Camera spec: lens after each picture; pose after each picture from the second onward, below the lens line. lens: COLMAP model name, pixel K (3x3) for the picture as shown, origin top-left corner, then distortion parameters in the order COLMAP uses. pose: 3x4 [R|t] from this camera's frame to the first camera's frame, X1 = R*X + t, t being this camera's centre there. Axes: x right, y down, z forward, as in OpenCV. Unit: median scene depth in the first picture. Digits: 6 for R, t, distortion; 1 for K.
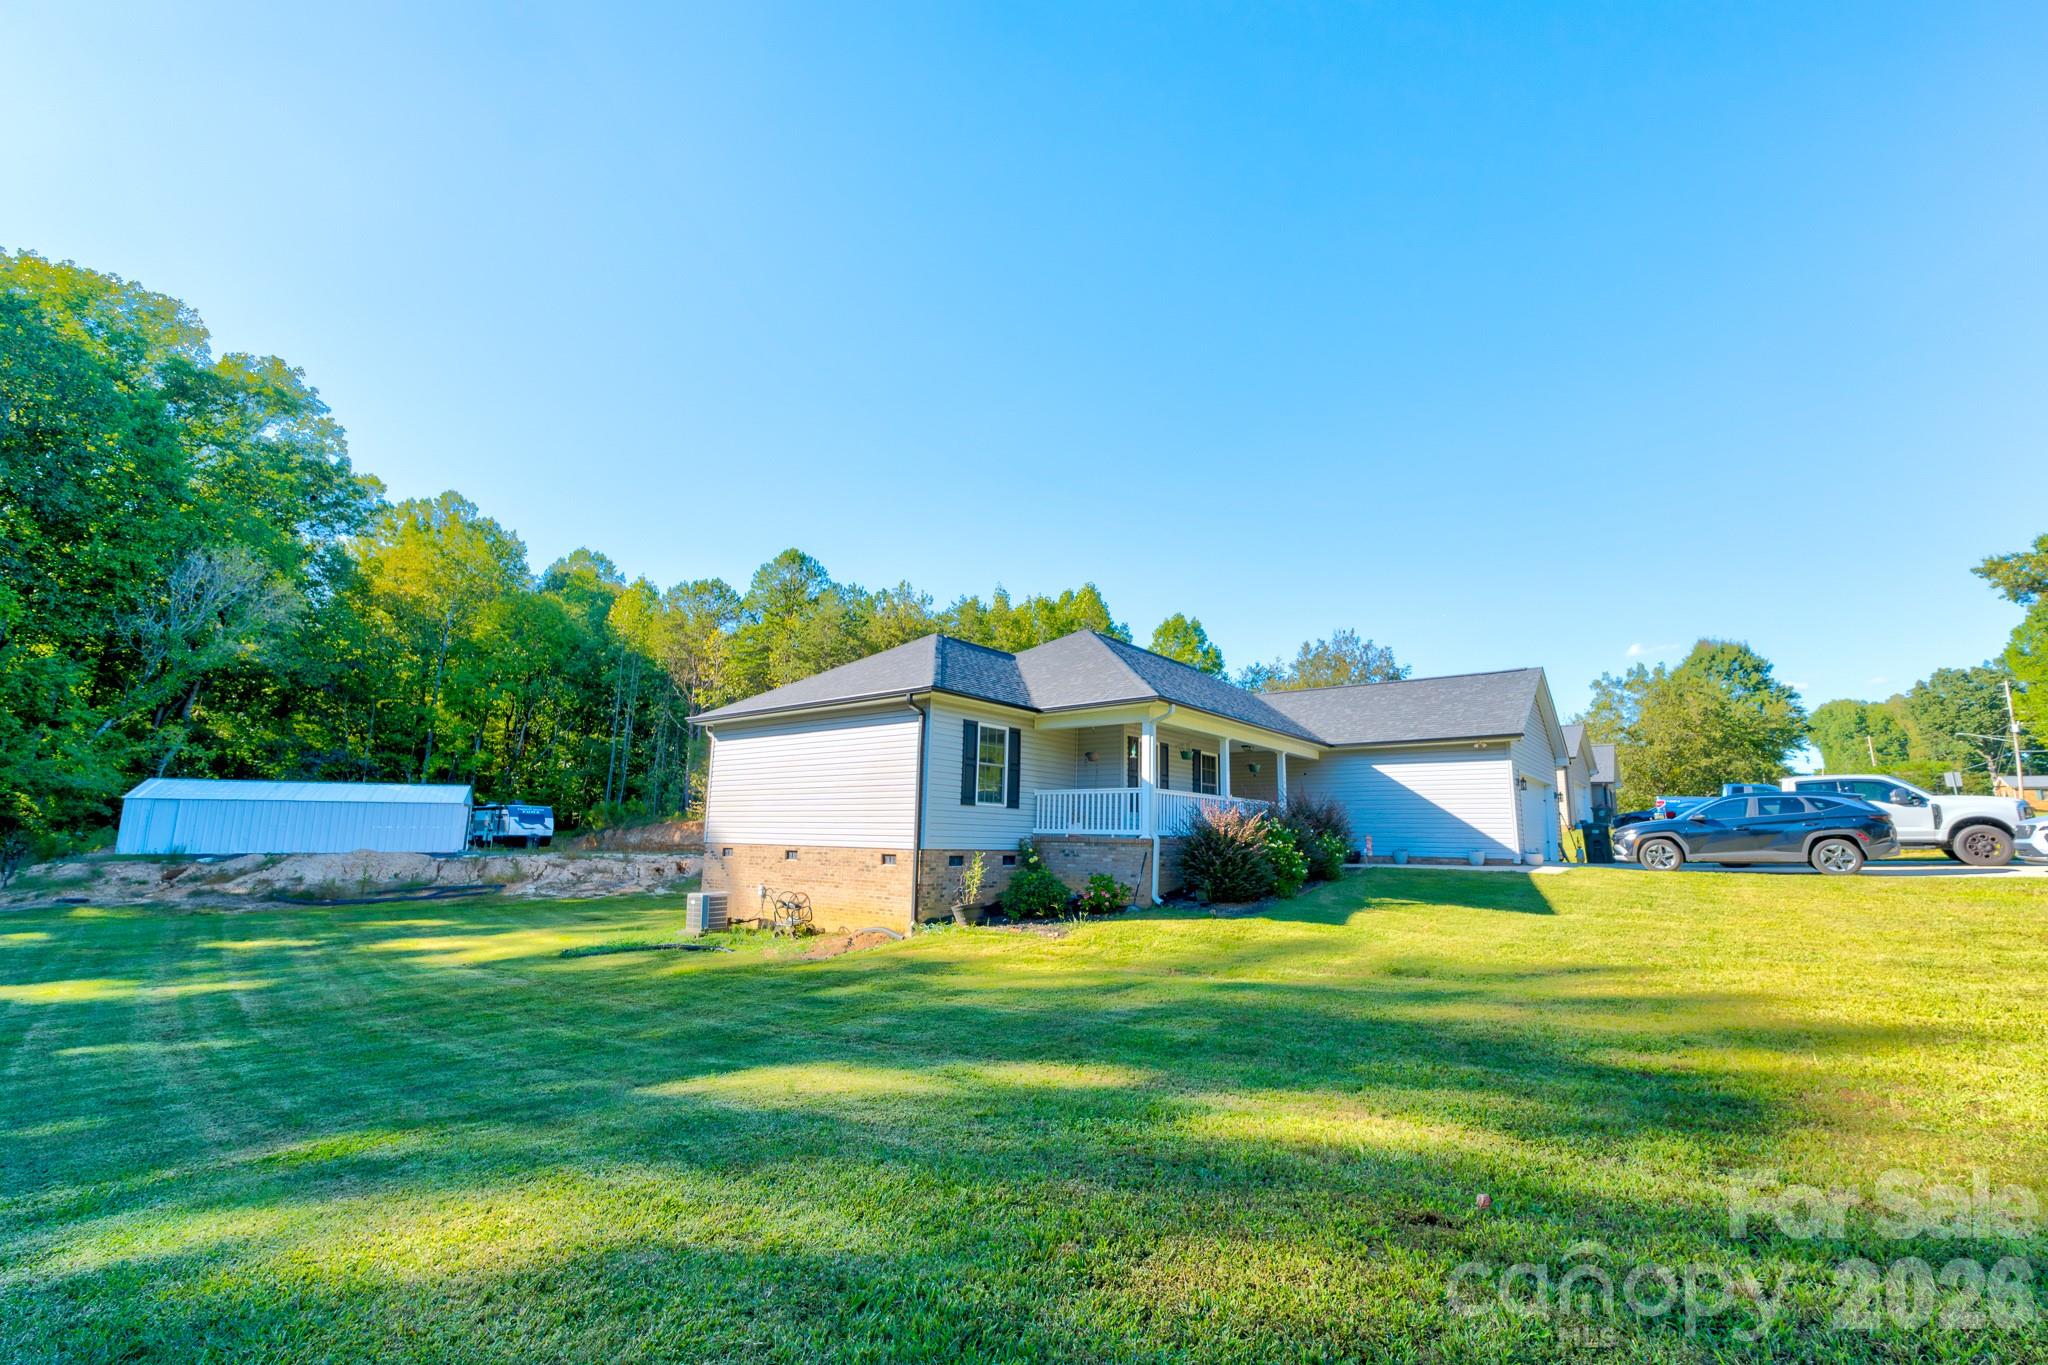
lens RADIAL K [[856.3, 0, 1019.2], [0, 856.3, 671.5], [0, 0, 1]] dist [0.008177, -0.002877]
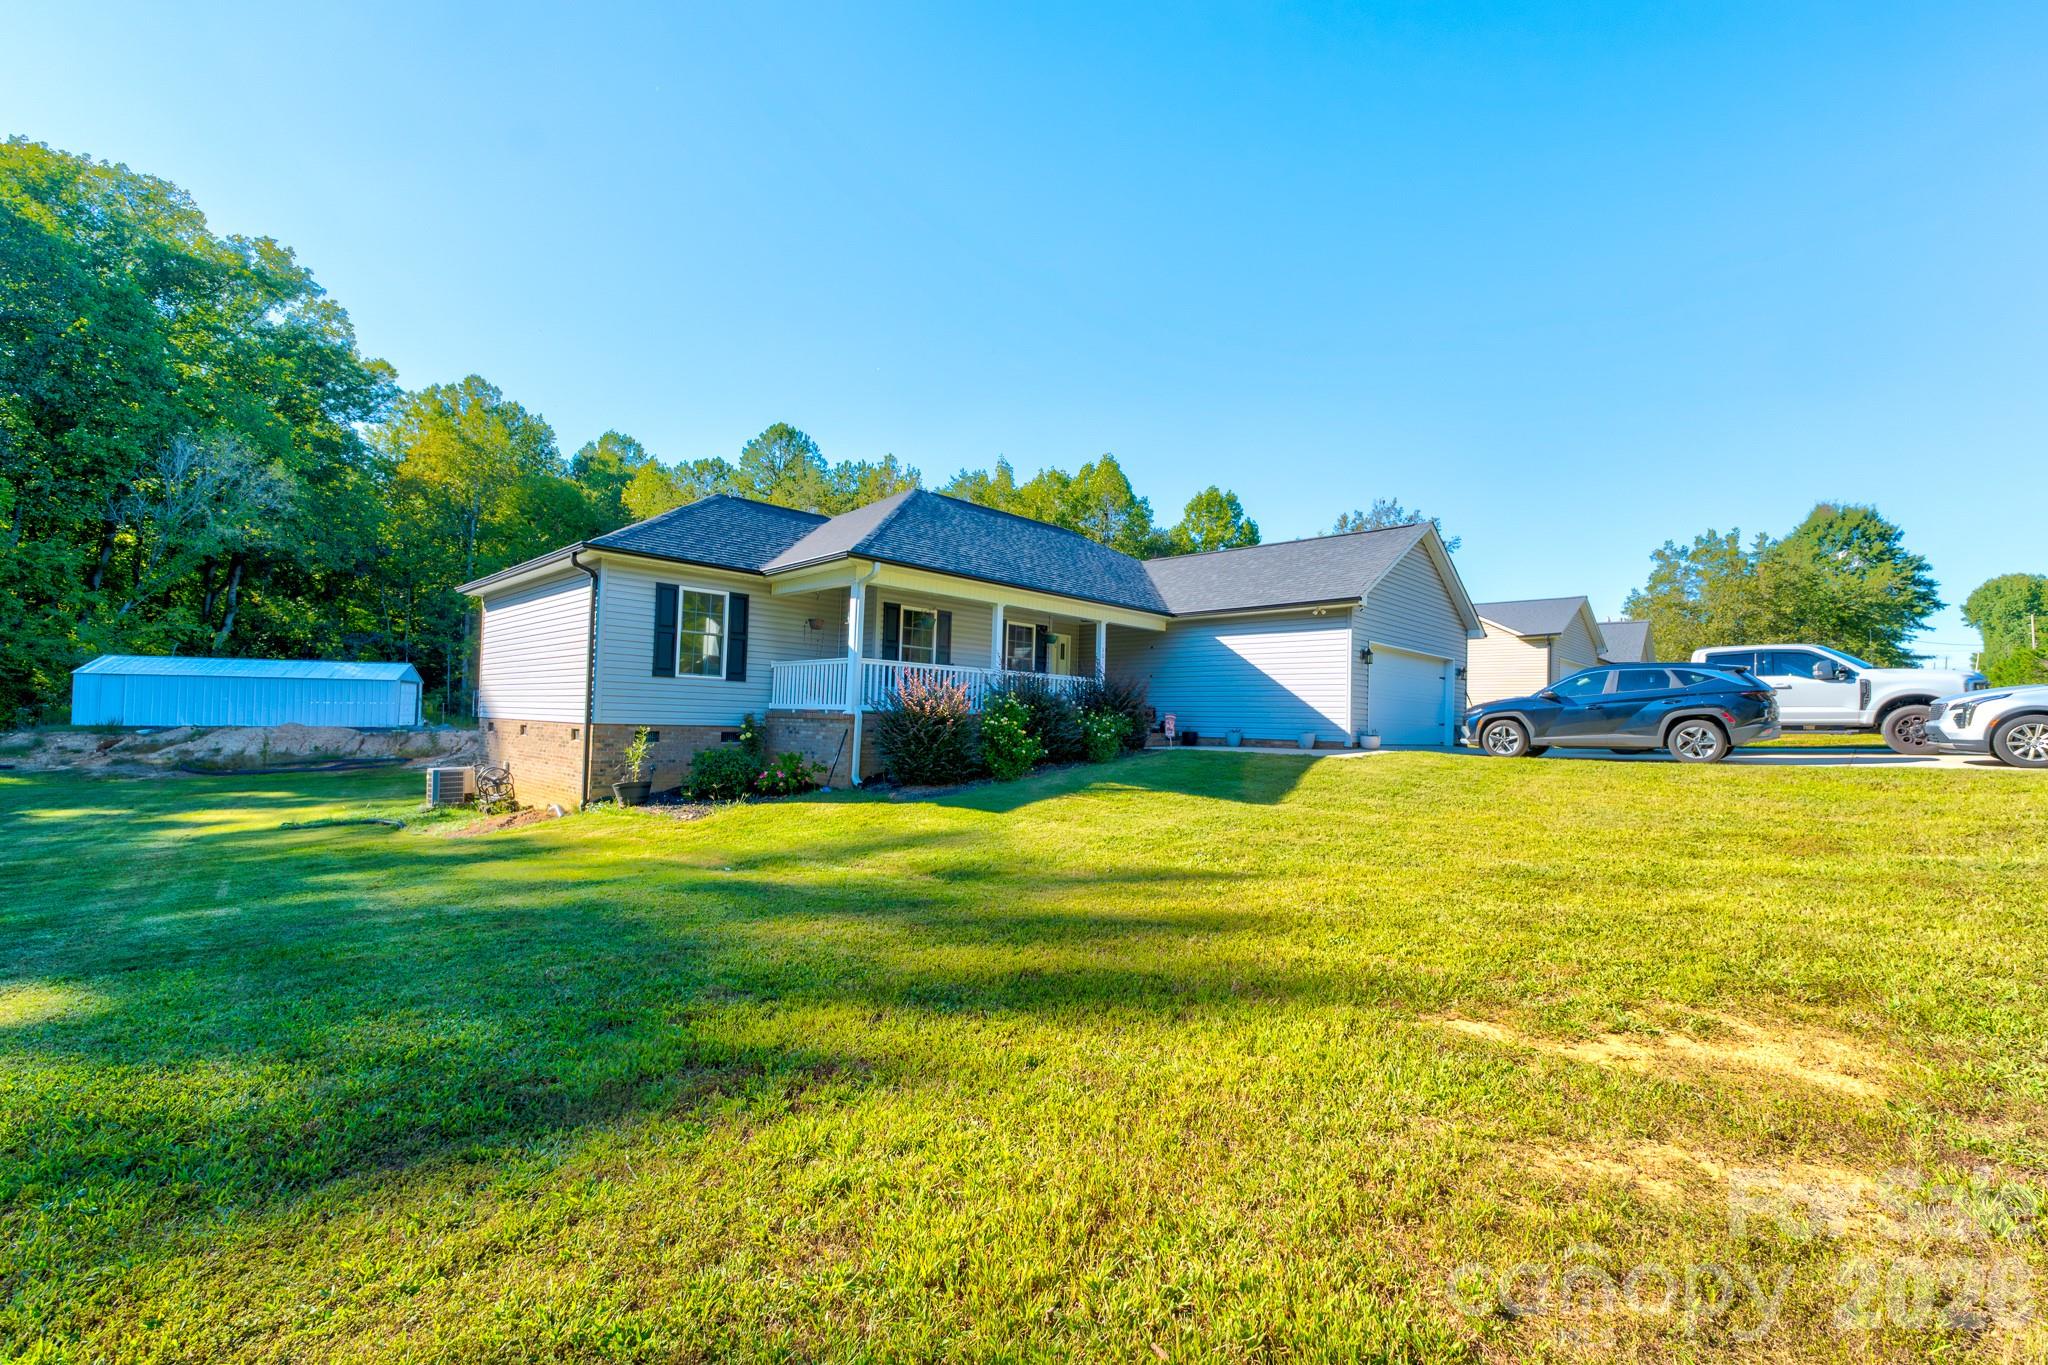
lens RADIAL K [[856.3, 0, 1020.4], [0, 856.3, 674.2], [0, 0, 1]] dist [0.008177, -0.002877]
pose [[0.994985, 0.001913, -0.100008, 0.381634], [0.011805, 0.990583, 0.136400, 0.031575], [0.099327, -0.136897, 0.985593, 0.133092]]
